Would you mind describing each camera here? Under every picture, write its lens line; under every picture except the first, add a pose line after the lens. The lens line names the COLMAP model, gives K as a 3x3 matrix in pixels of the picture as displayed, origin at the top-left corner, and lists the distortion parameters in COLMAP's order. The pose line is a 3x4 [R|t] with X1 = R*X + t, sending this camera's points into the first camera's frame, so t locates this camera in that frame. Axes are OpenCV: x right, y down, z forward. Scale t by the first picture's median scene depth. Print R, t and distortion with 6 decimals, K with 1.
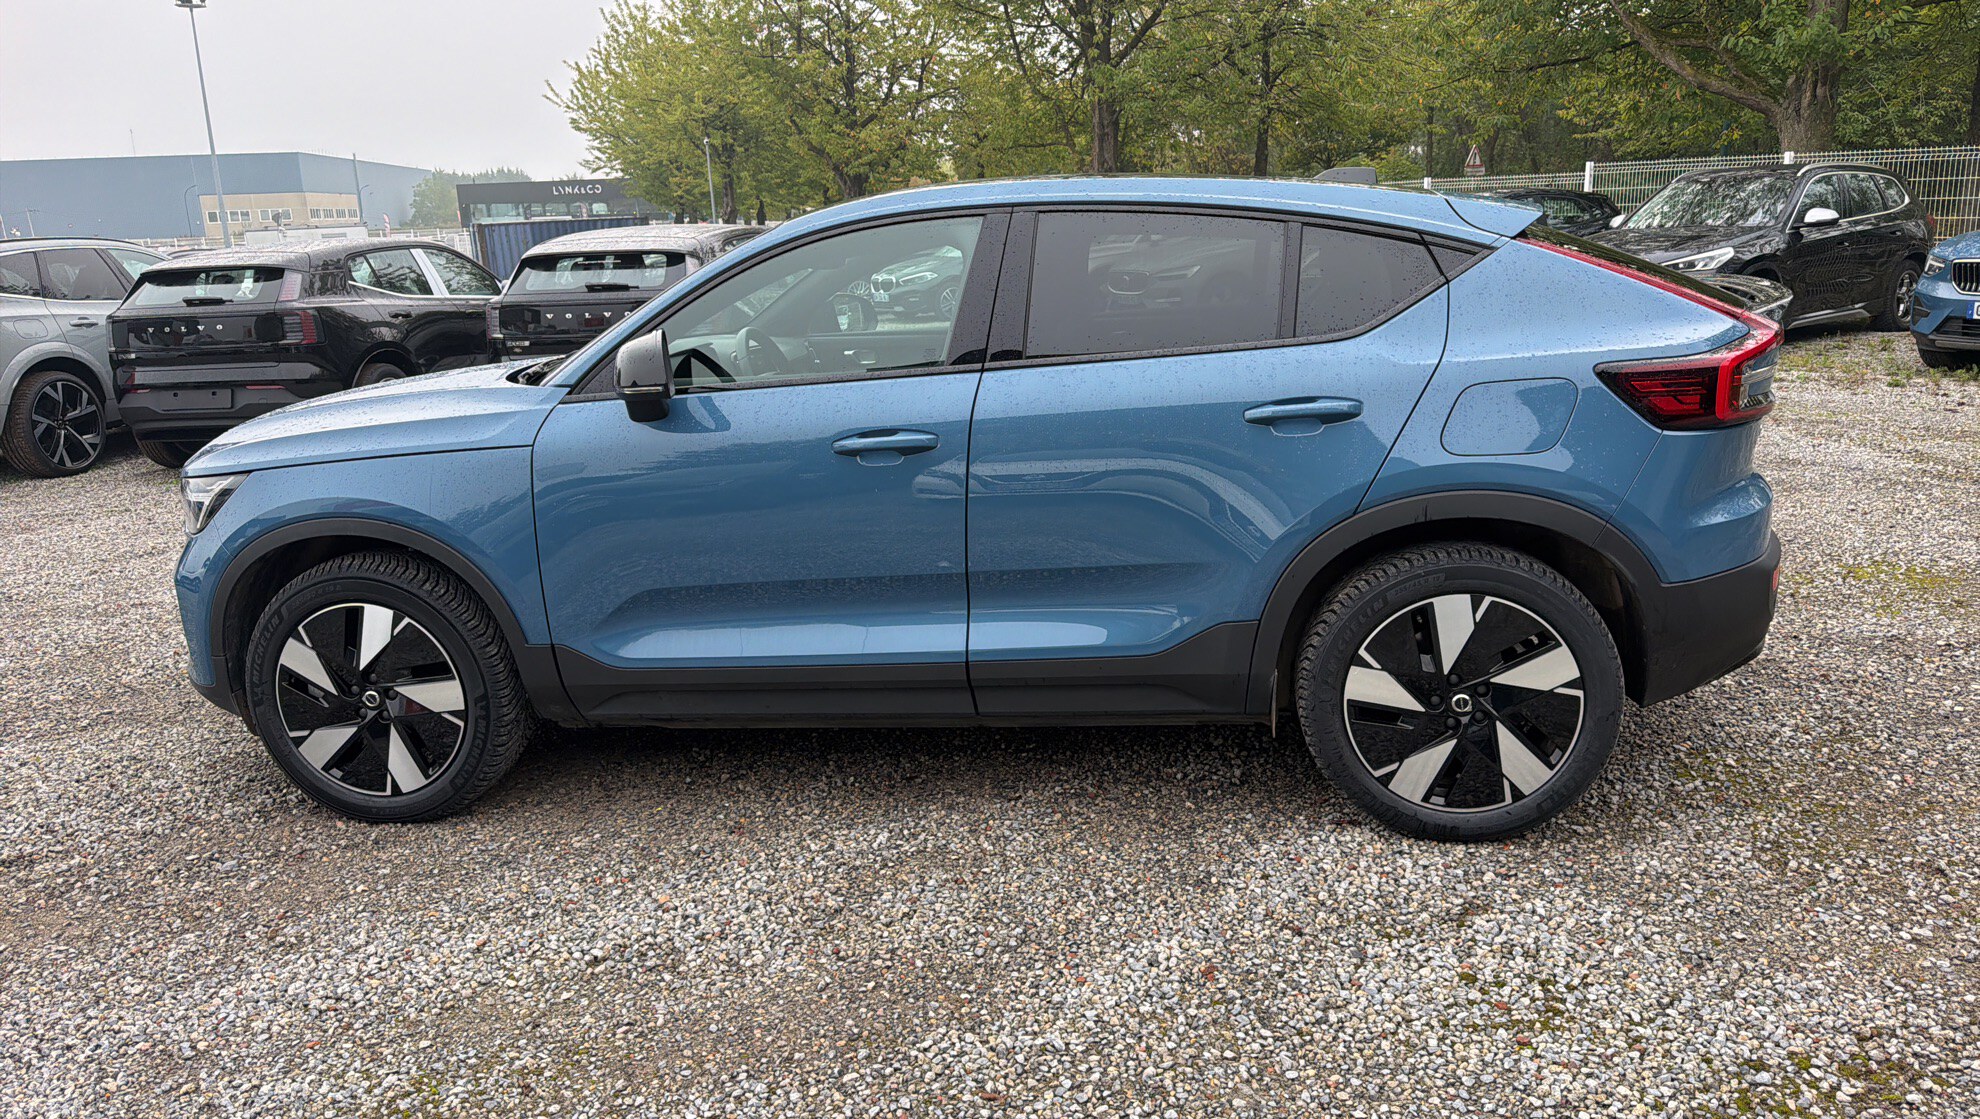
lens RADIAL K [[1400.4, 0, 982.2], [0, 1400.4, 554.9], [0, 0, 1]] dist [0.055542, -0.085999]
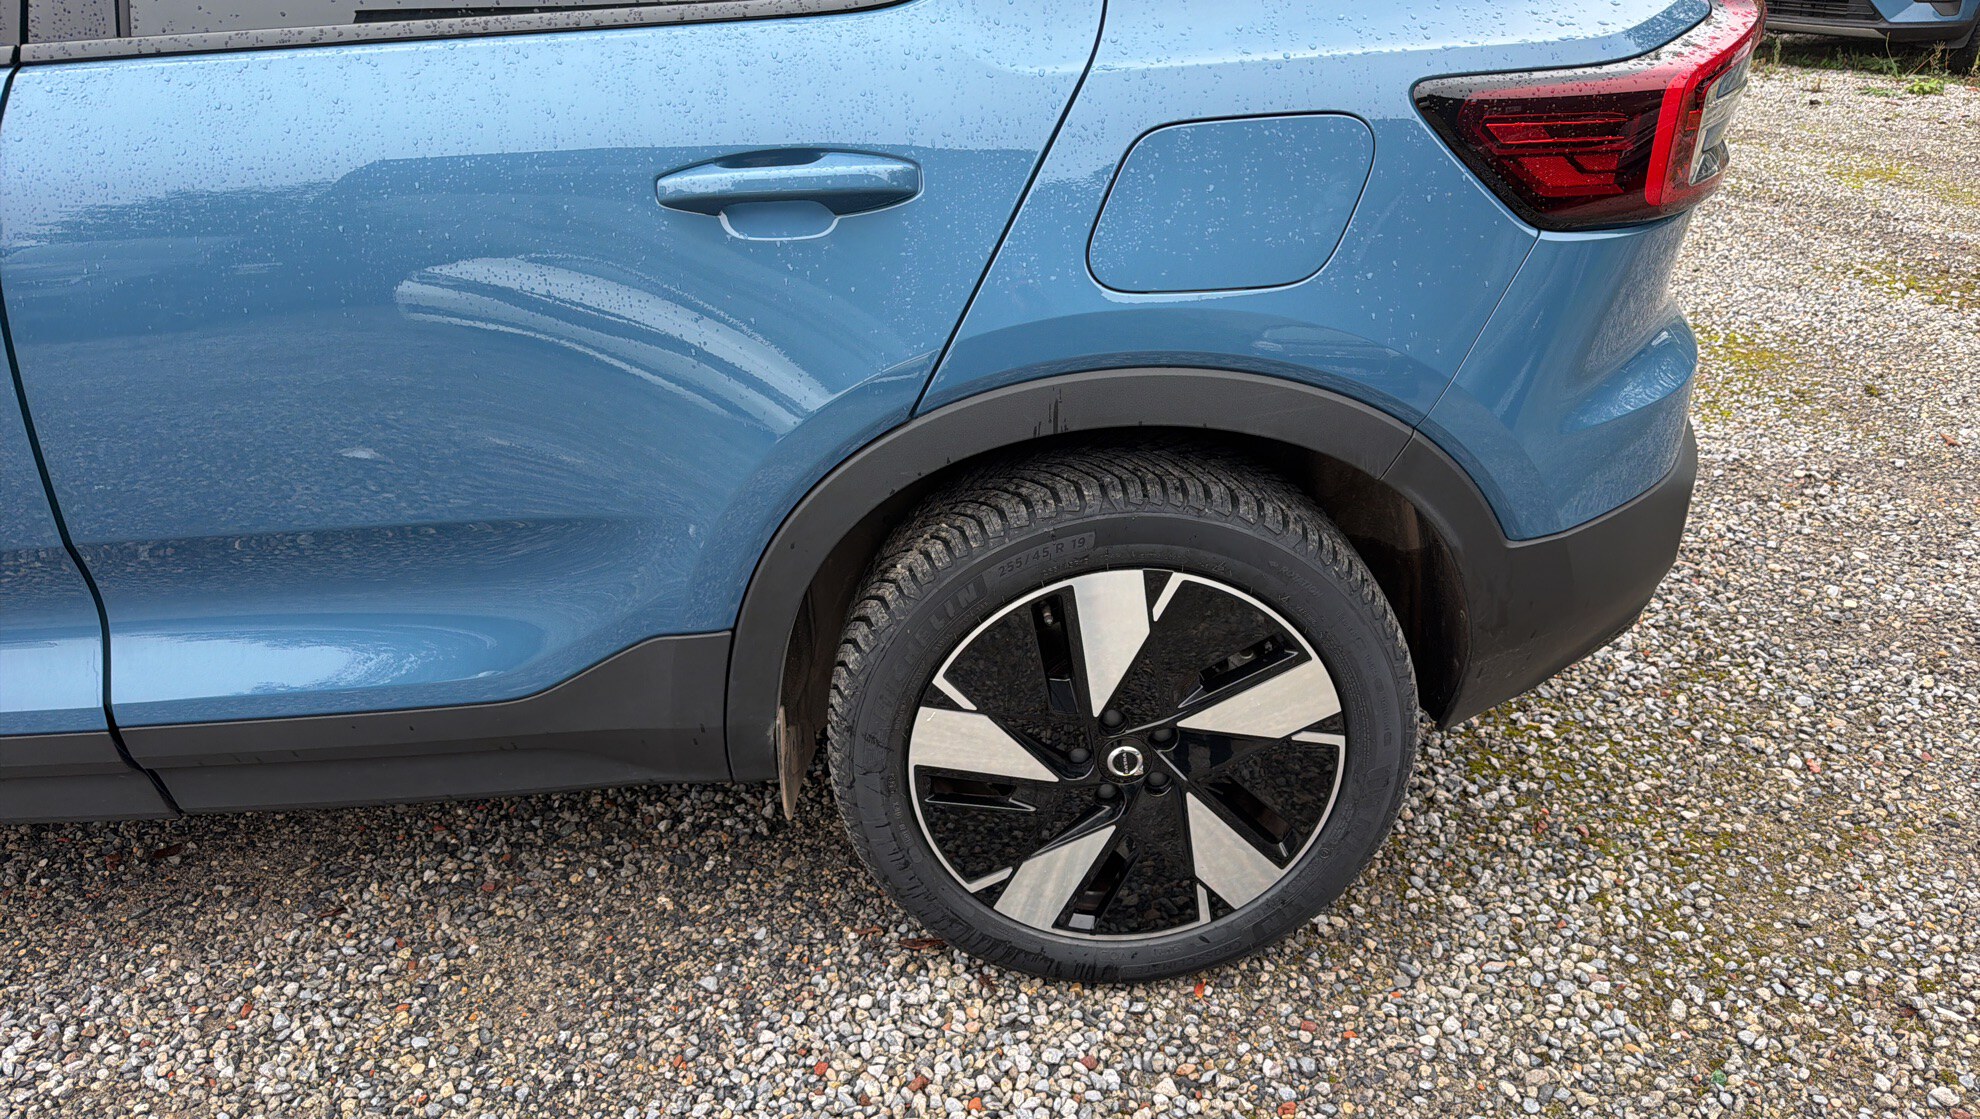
lens RADIAL K [[1487.7, 0, 978.2], [0, 1487.7, 618.6], [0, 0, 1]] dist [0.211347, -0.410305]
pose [[0.982052, -0.047776, 0.182462, 0.185856], [0.003640, 0.972008, 0.234921, -0.078035], [-0.188578, -0.230040, 0.954736, 0.486376]]
